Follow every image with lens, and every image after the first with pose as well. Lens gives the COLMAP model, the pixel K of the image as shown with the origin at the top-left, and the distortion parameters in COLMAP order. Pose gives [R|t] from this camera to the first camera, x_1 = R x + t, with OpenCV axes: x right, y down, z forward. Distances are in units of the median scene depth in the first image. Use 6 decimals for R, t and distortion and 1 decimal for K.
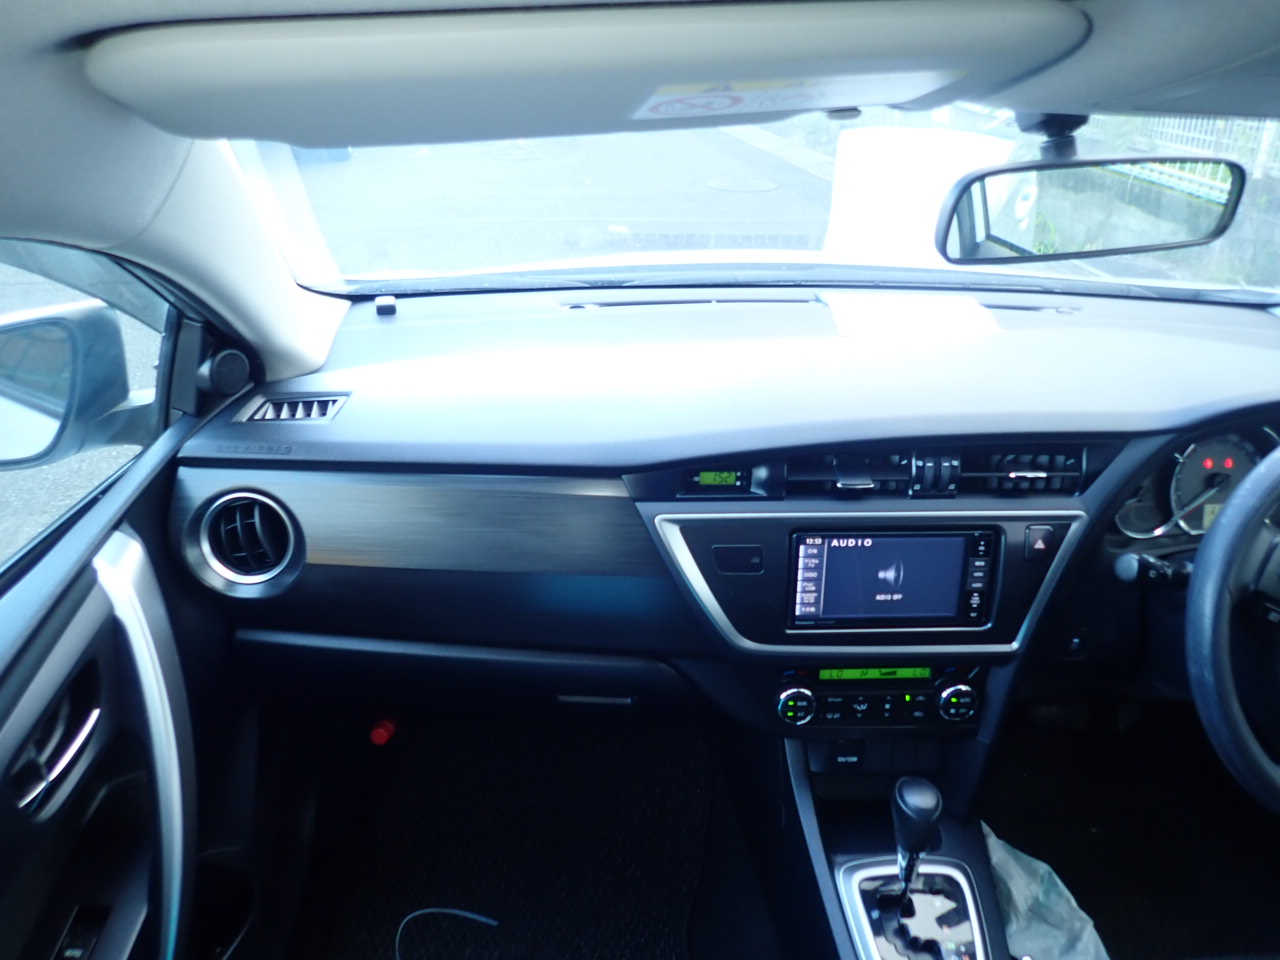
lens RADIAL K [[927.5, 0, 650.7], [0, 927.5, 482.7], [0, 0, 1]] dist [-0.000552, -0.014479]
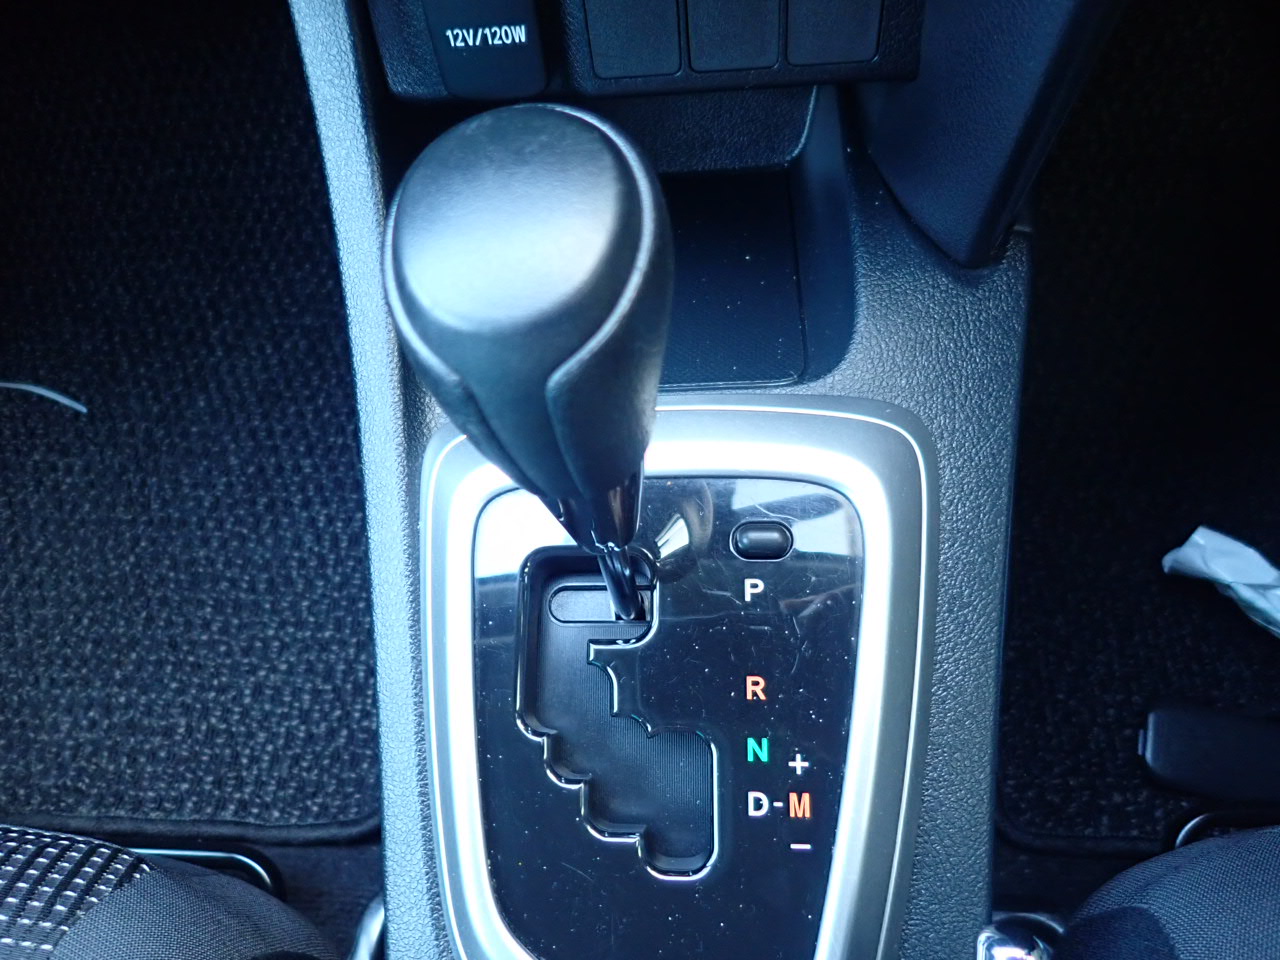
lens RADIAL K [[927.5, 0, 642.4], [0, 927.5, 484.1], [0, 0, 1]] dist [-0.000552, -0.014479]
pose [[0.987556, 0.020749, -0.155892, 0.329043], [0.084503, 0.765992, 0.637271, 0.266120], [0.132635, -0.642515, 0.754707, 0.838999]]
